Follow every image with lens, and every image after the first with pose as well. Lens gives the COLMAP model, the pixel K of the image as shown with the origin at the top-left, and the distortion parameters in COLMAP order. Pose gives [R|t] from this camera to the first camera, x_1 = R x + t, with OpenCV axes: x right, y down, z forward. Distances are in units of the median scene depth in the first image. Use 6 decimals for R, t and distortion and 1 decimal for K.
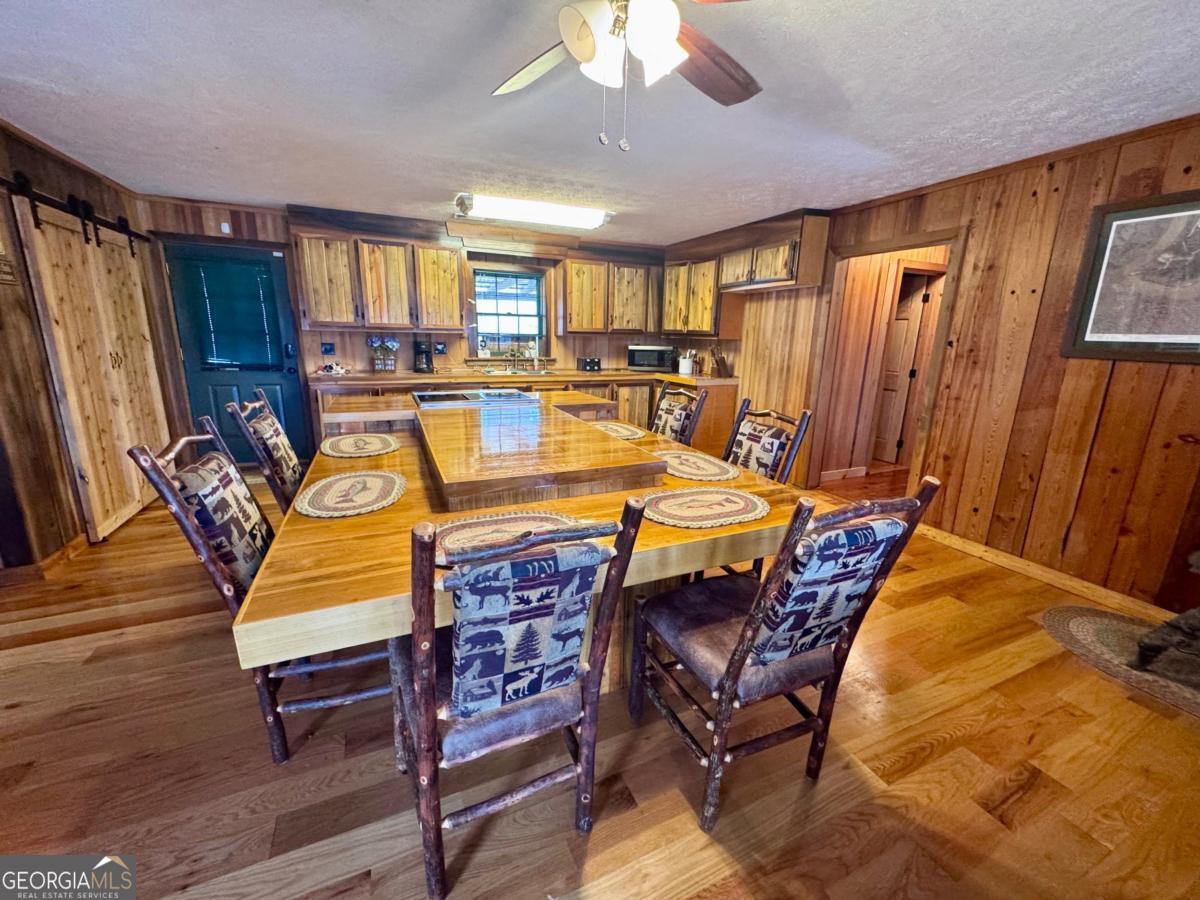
lens RADIAL K [[483.5, 0, 600.5], [0, 483.5, 450.1], [0, 0, 1]] dist [-0.003049, -0.000217]
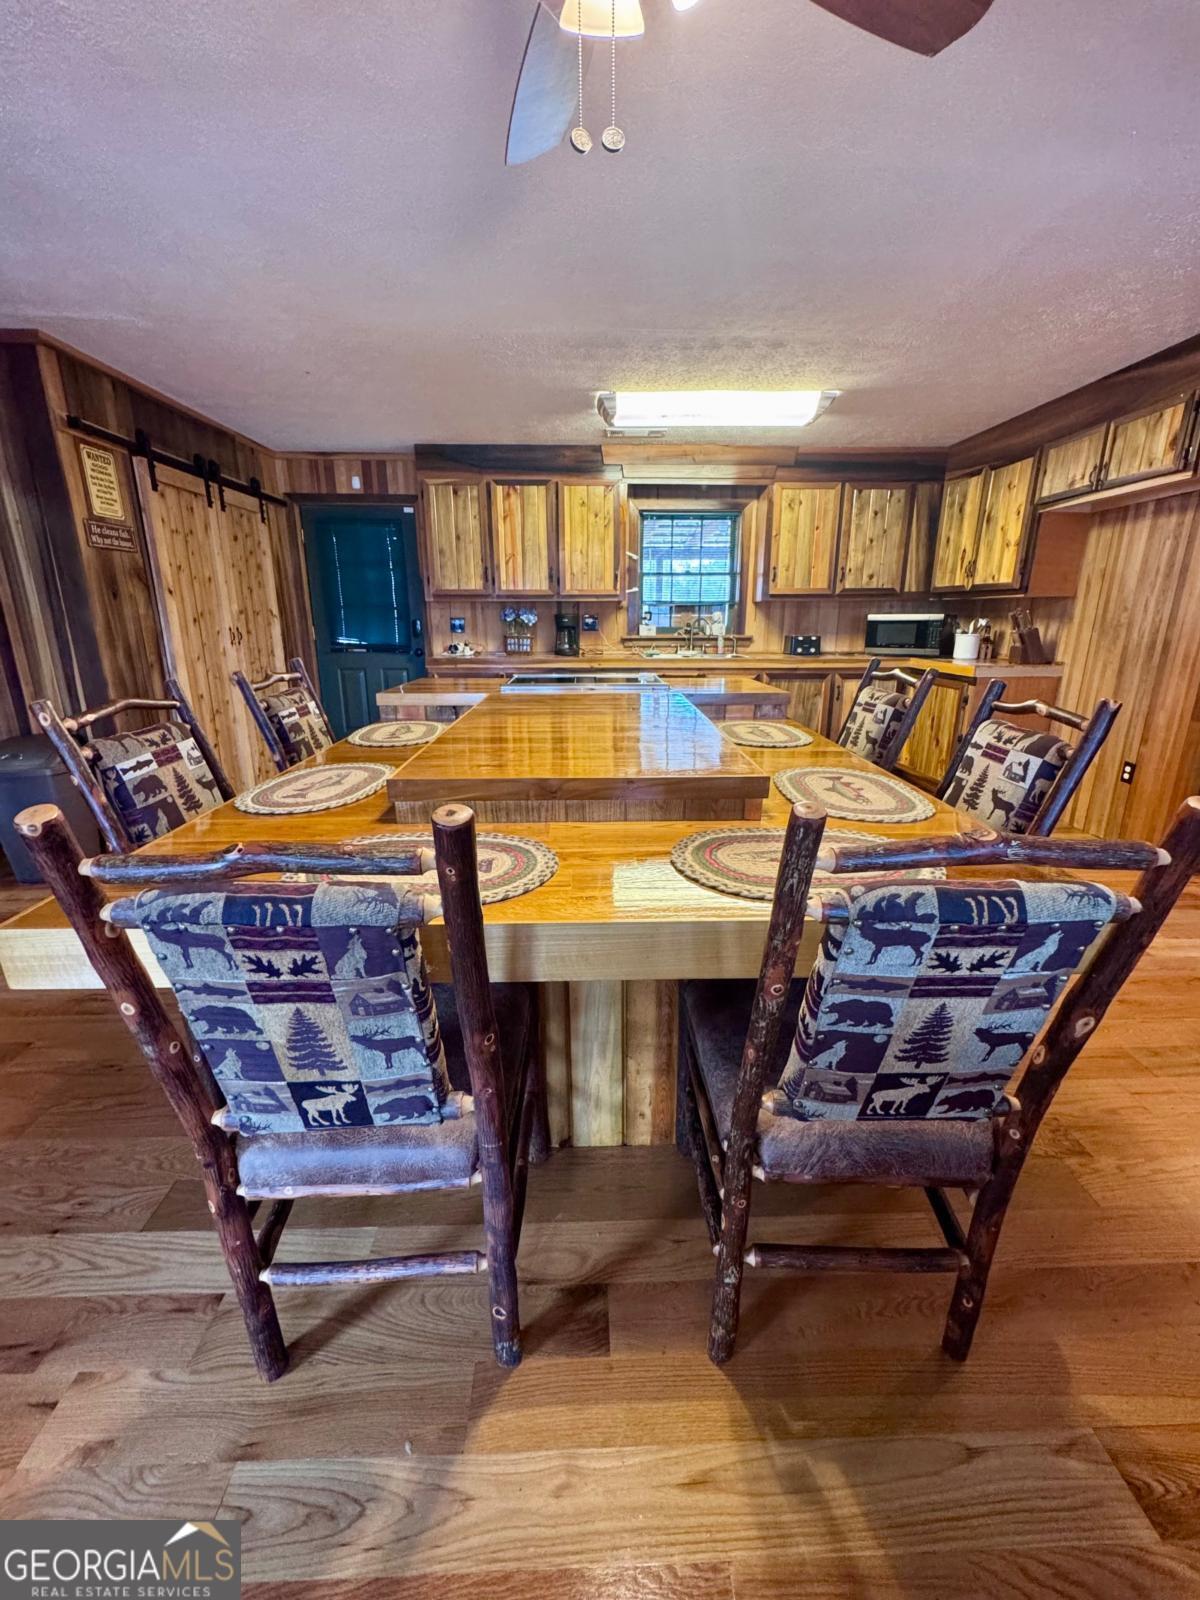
lens RADIAL K [[644.6, 0, 598.6], [0, 644.6, 802.6], [0, 0, 1]] dist [-0.003049, -0.000217]
pose [[0.920057, 0.085984, -0.382233, 0.106117], [-0.069866, 0.995990, 0.055878, 0.010842], [0.385505, -0.024705, 0.922375, 0.102301]]
